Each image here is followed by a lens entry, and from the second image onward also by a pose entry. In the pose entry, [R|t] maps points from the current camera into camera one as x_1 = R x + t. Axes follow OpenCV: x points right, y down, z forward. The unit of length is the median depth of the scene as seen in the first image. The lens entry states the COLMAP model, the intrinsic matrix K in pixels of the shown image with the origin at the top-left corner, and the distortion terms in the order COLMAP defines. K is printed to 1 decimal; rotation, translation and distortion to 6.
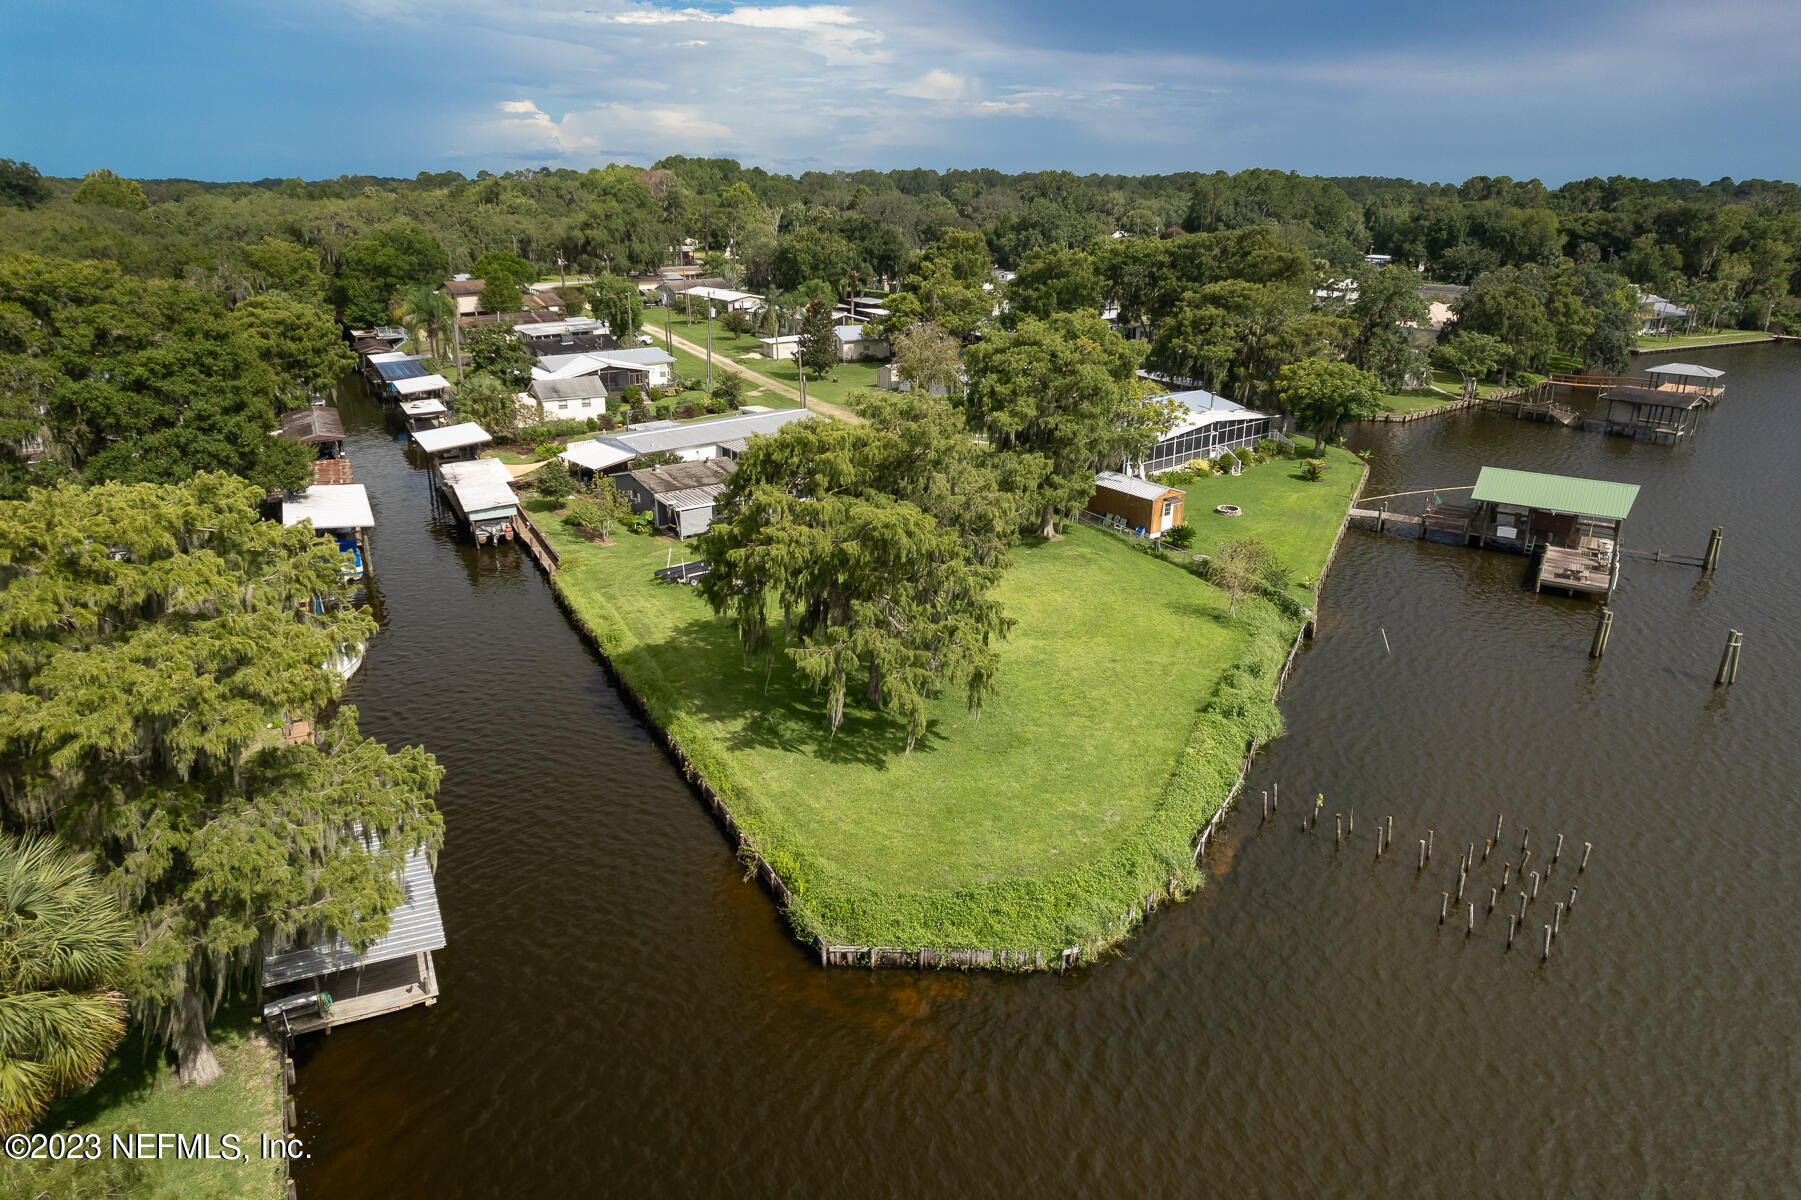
lens RADIAL K [[1180.7, 0, 896.5], [0, 1180.7, 570.9], [0, 0, 1]] dist [-0.096062, 0.095833]
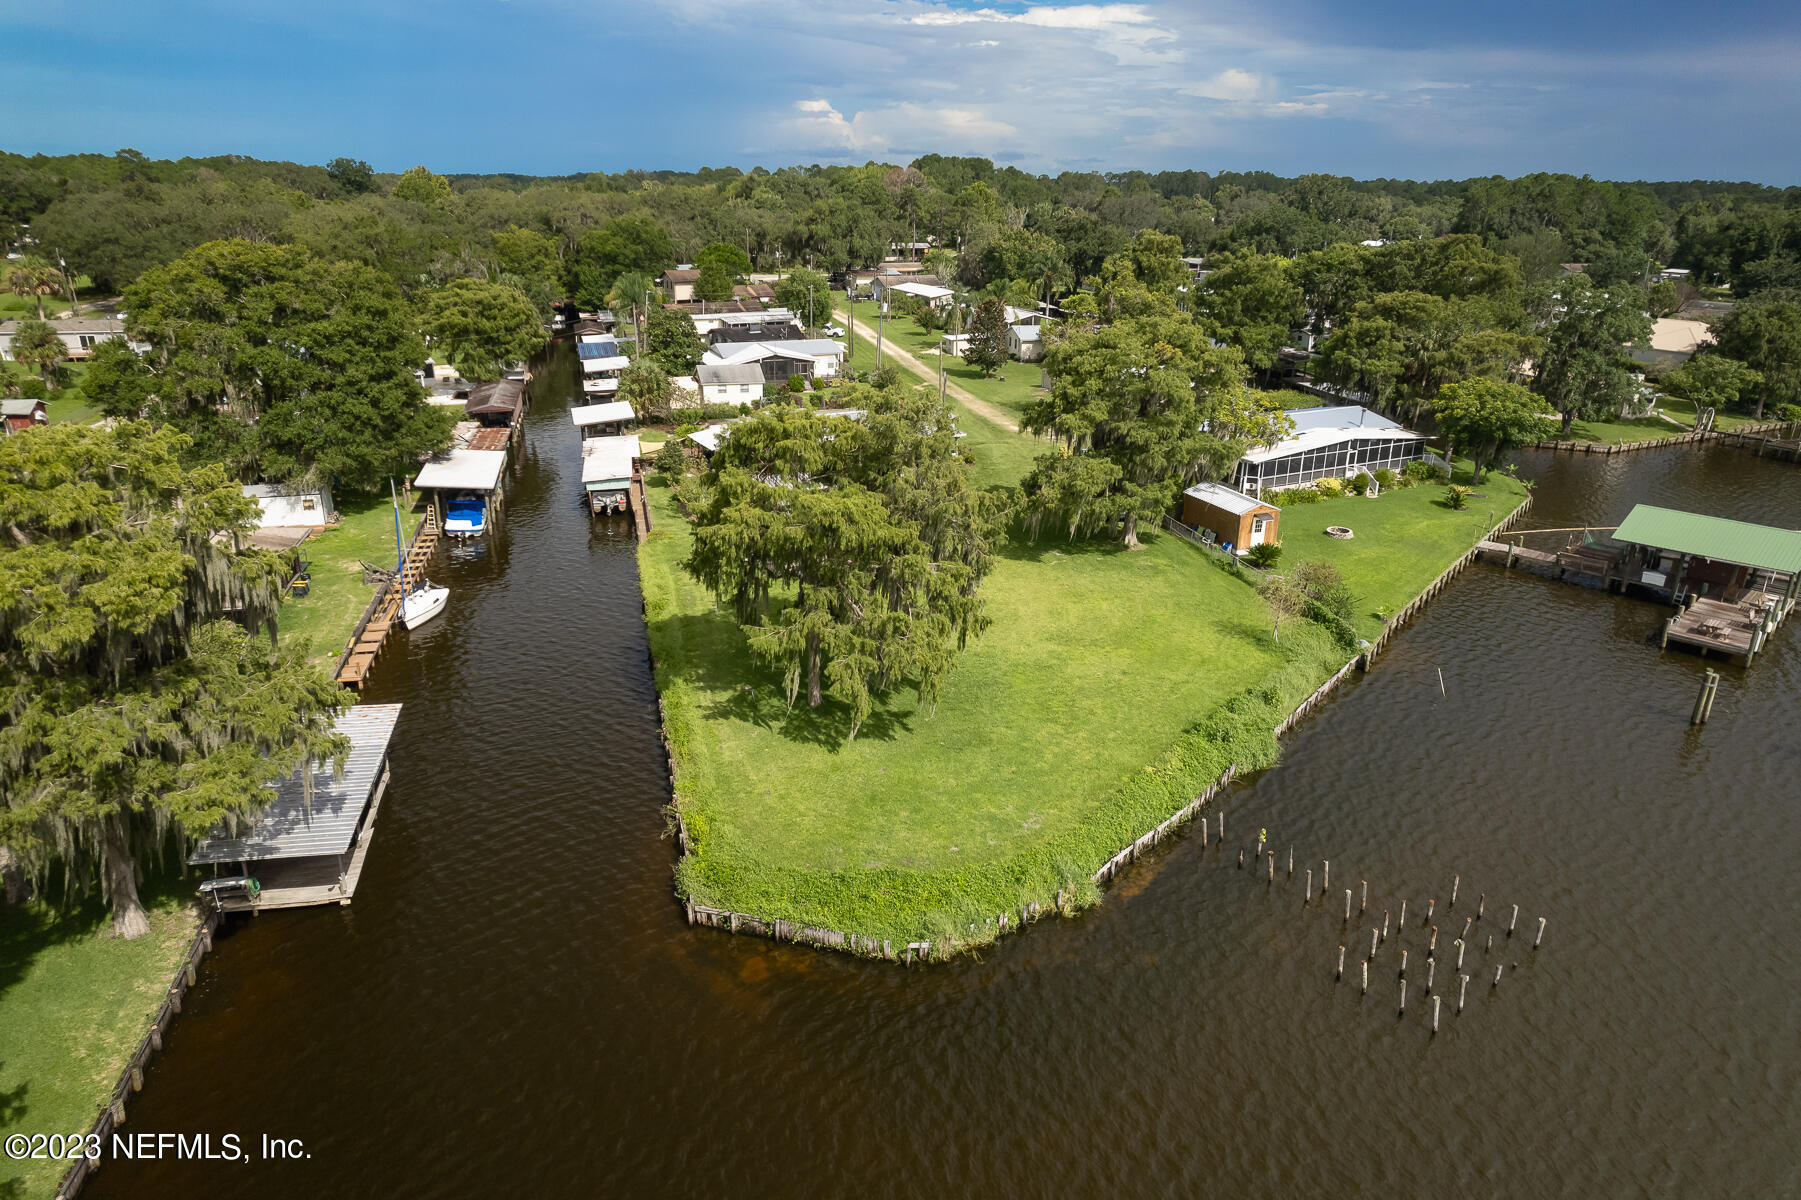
lens RADIAL K [[1180.7, 0, 896.5], [0, 1180.7, 570.9], [0, 0, 1]] dist [-0.096062, 0.095833]
pose [[0.972543, 0.079111, -0.218865, 0.118301], [-0.079106, 0.996827, 0.008797, -0.000819], [0.218867, 0.008758, 0.975715, 0.004510]]
